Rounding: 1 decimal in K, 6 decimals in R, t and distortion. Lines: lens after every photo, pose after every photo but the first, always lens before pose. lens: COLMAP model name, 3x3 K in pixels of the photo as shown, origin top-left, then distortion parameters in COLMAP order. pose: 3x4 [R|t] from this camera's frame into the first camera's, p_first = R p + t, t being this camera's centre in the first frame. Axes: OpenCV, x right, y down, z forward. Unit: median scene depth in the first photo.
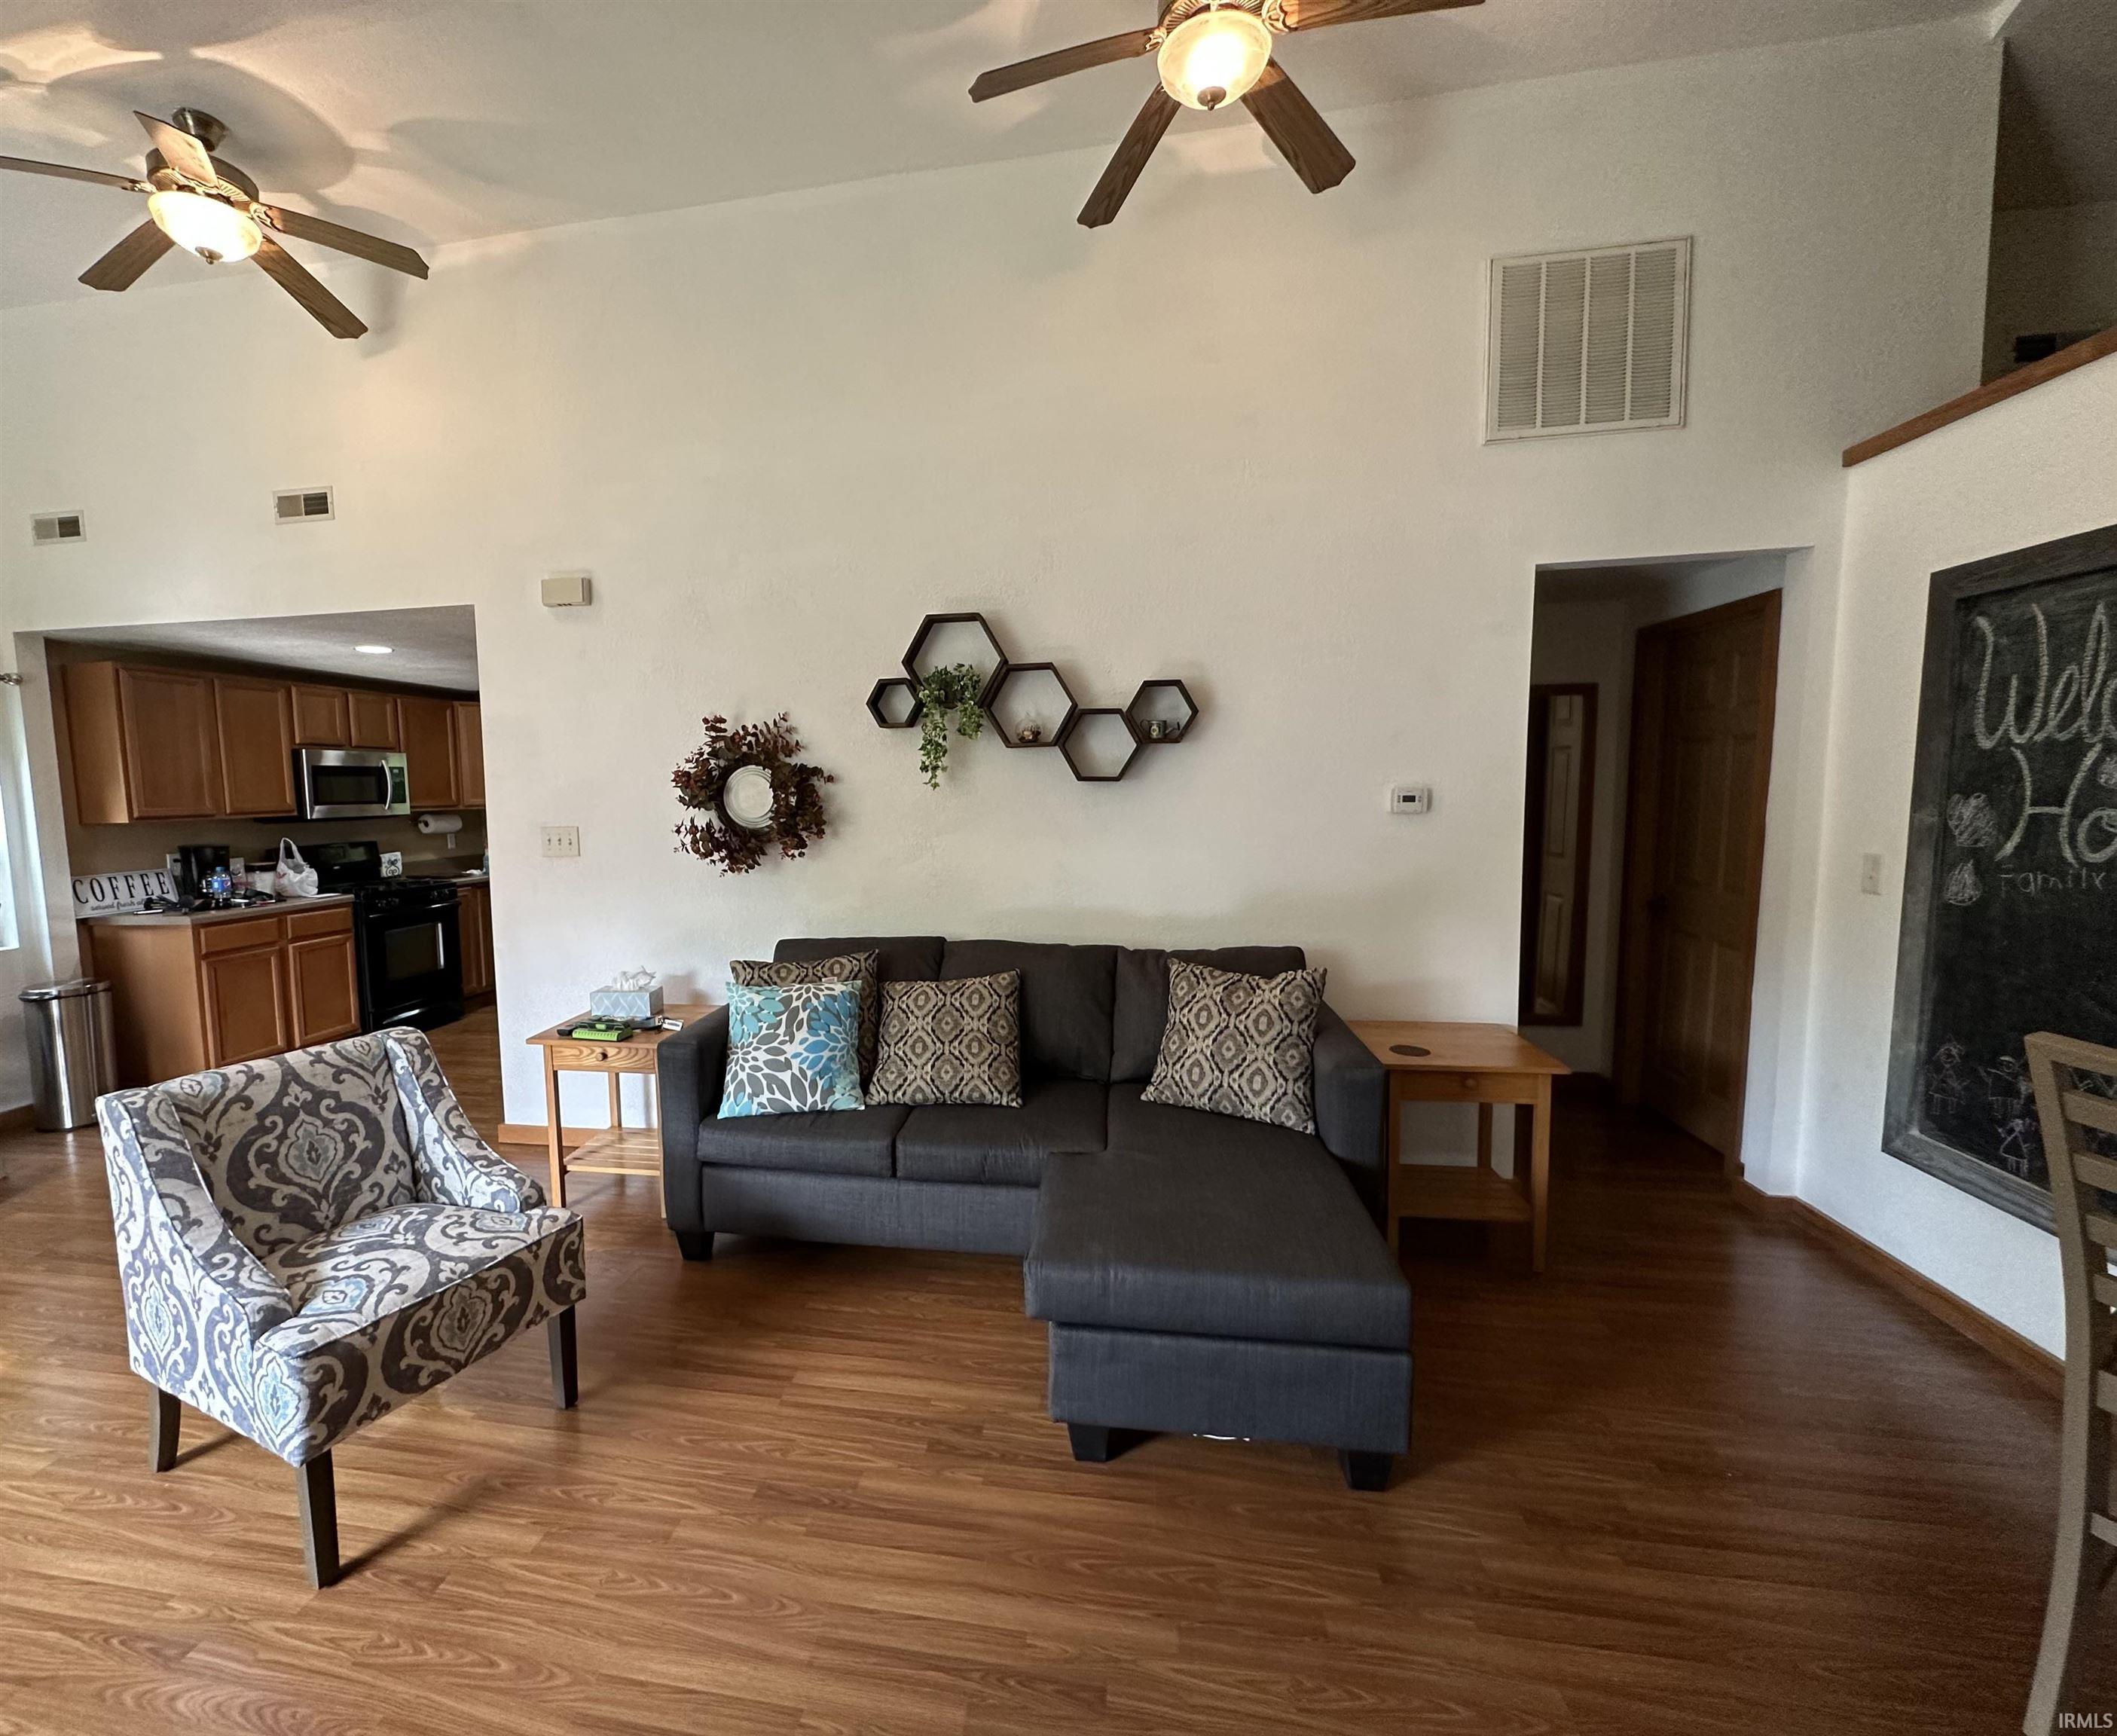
lens RADIAL K [[917.9, 0, 939.2], [0, 917.9, 869.0], [0, 0, 1]] dist [-0.001810, 0.000178]
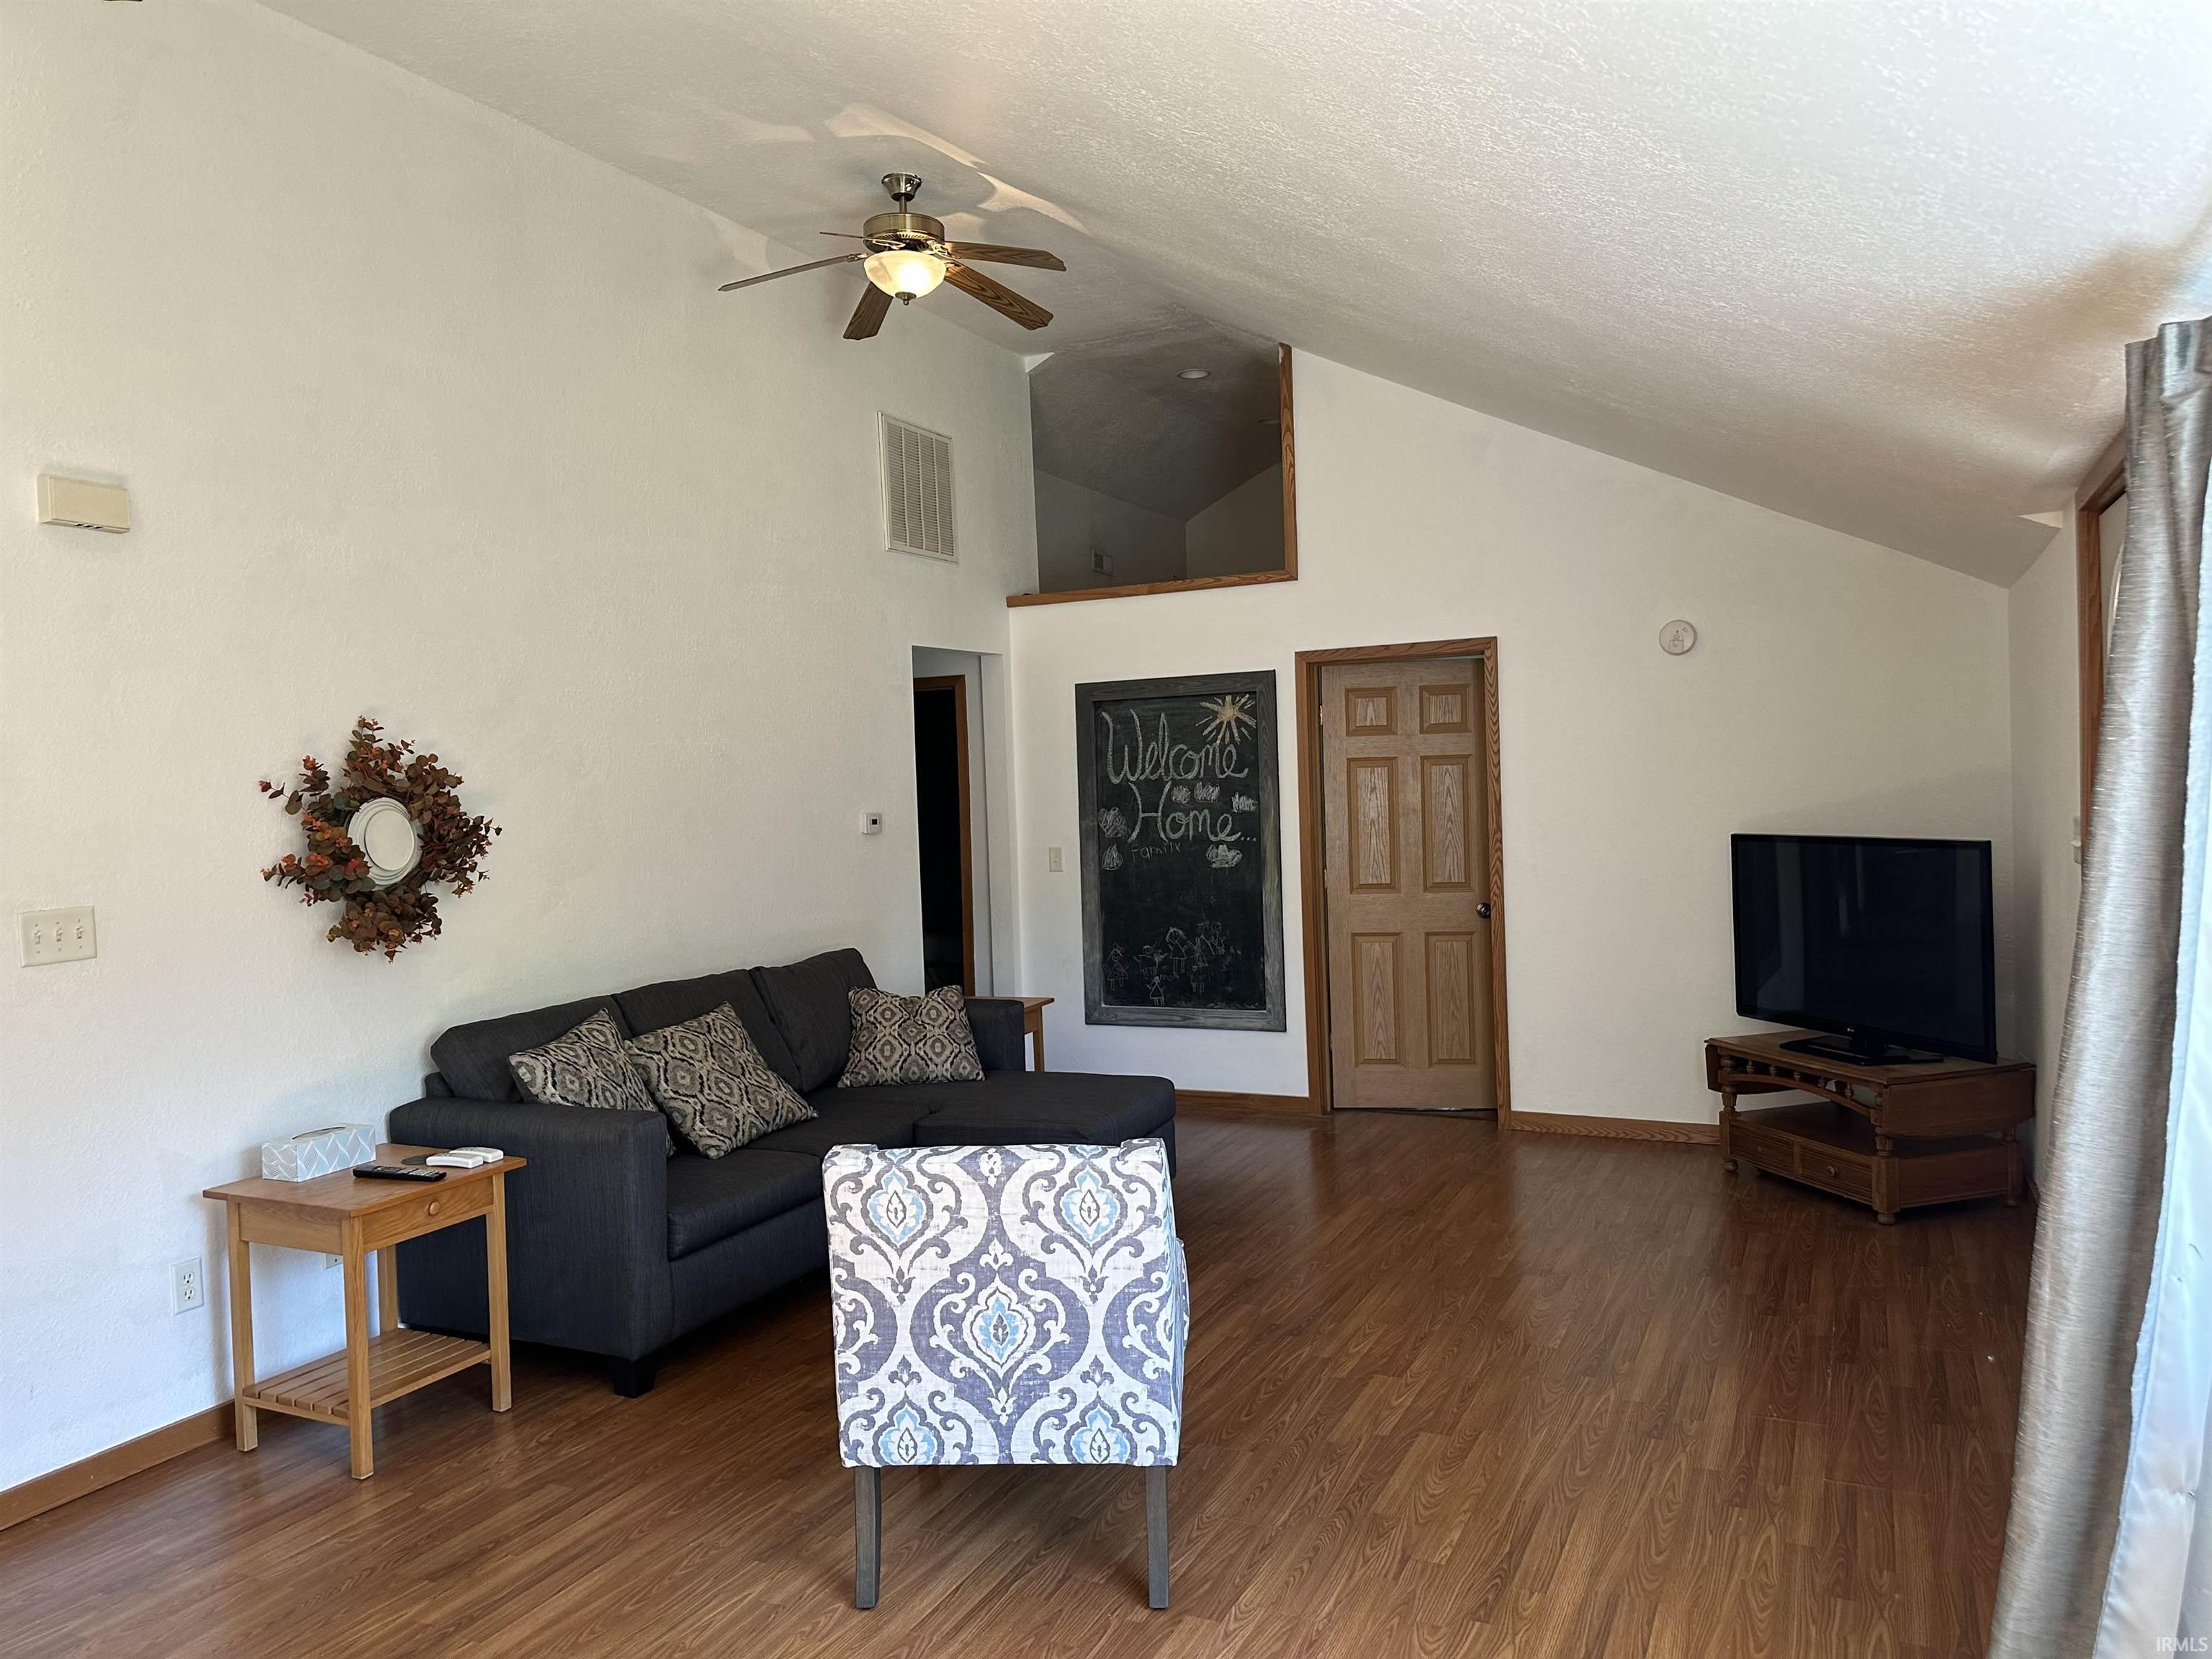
lens RADIAL K [[1568.9, 0, 1106.0], [0, 1568.9, 829.5], [0, 0, 1]] dist [0.073740, -0.005147]
pose [[0.257153, -0.021197, 0.966138, -1.821691], [0.123216, 0.992319, -0.011024, -0.006559], [-0.958483, 0.121879, 0.257789, 0.203781]]
